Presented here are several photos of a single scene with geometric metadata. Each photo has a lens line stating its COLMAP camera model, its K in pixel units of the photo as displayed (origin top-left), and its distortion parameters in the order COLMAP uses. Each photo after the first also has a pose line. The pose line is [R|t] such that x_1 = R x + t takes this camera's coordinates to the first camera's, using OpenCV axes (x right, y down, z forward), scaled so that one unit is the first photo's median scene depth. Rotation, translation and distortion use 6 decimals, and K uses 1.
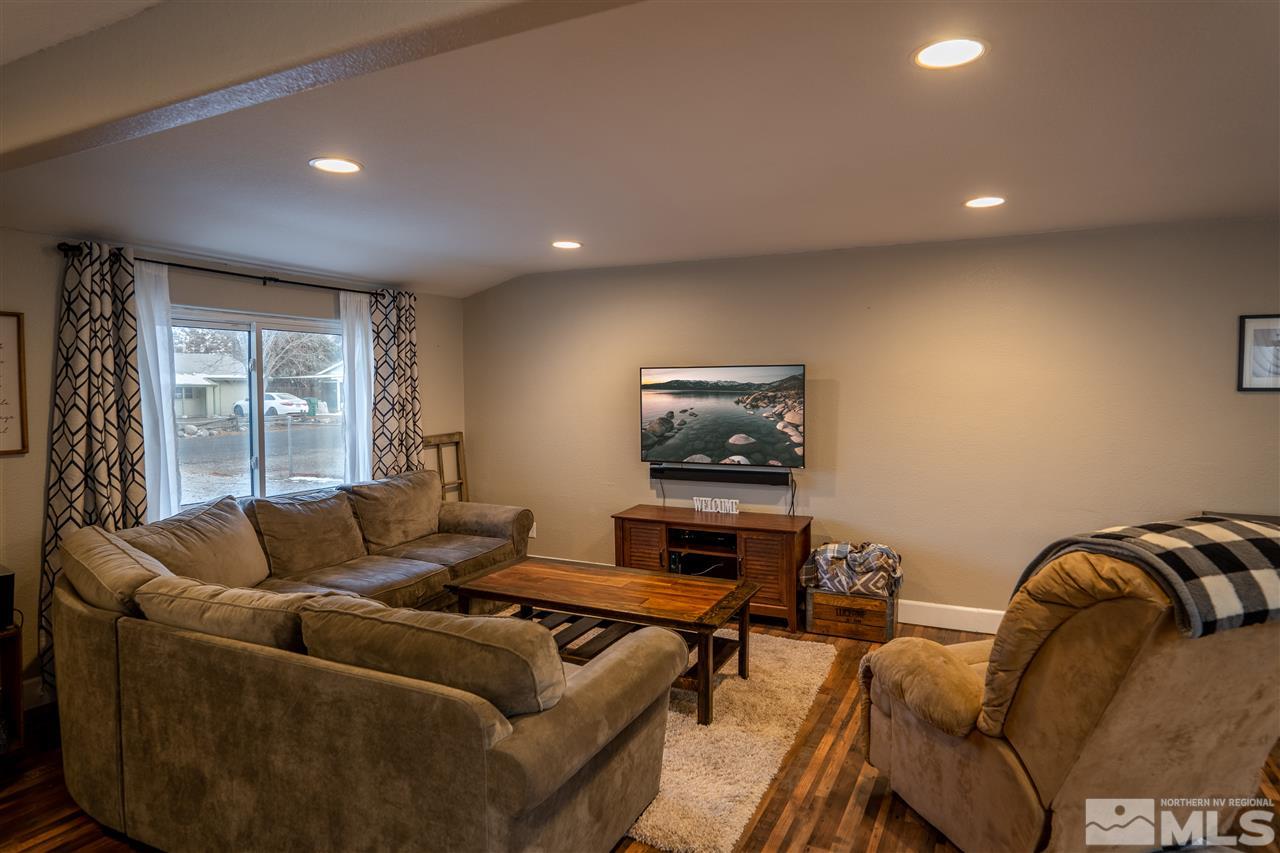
lens RADIAL K [[754.2, 0, 637.9], [0, 754.2, 423.0], [0, 0, 1]] dist [-0.023886, 0.000631]
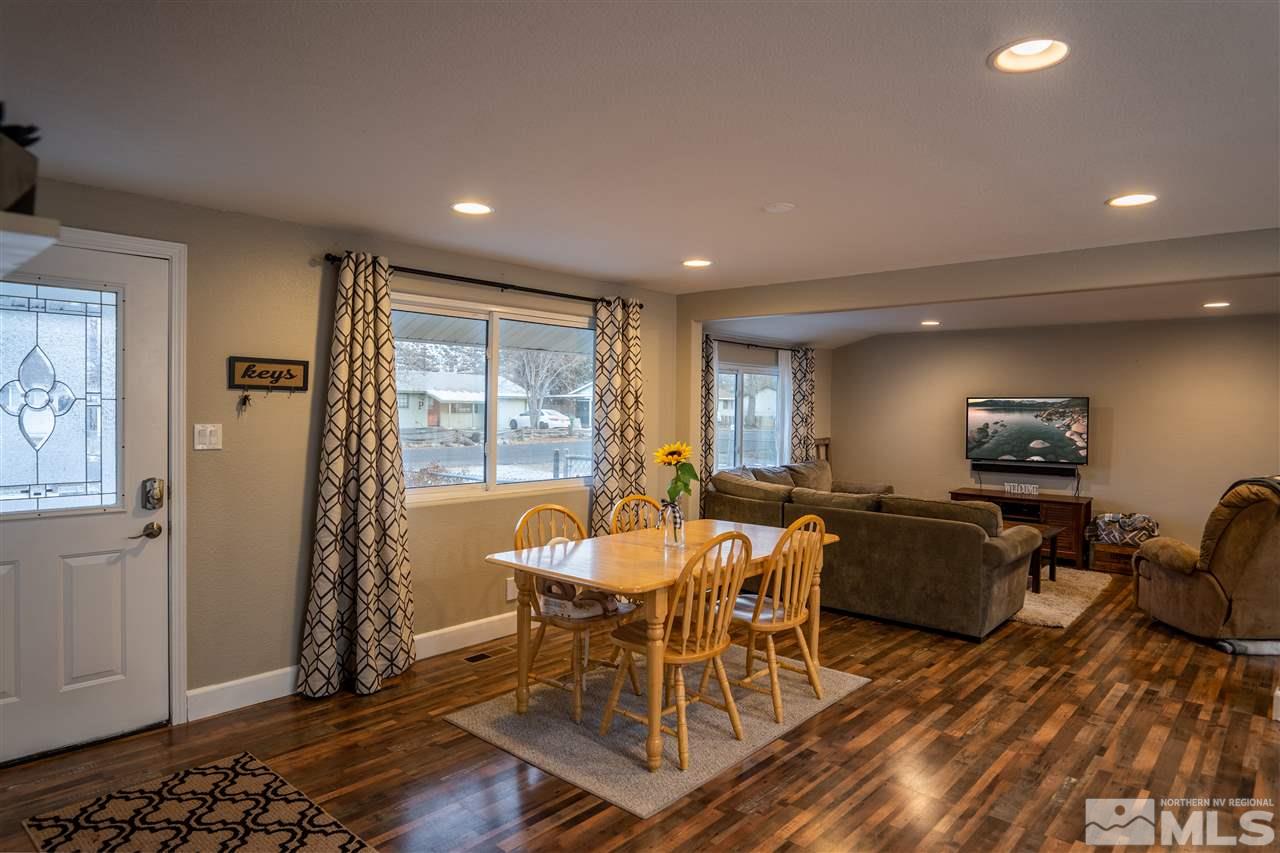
lens RADIAL K [[754.2, 0, 637.7], [0, 754.2, 423.4], [0, 0, 1]] dist [-0.023886, 0.000631]
pose [[0.961439, 0.020791, -0.274232, -0.257726], [-0.028188, 0.999337, -0.023060, 0.039313], [0.273571, 0.029901, 0.961387, -0.755732]]
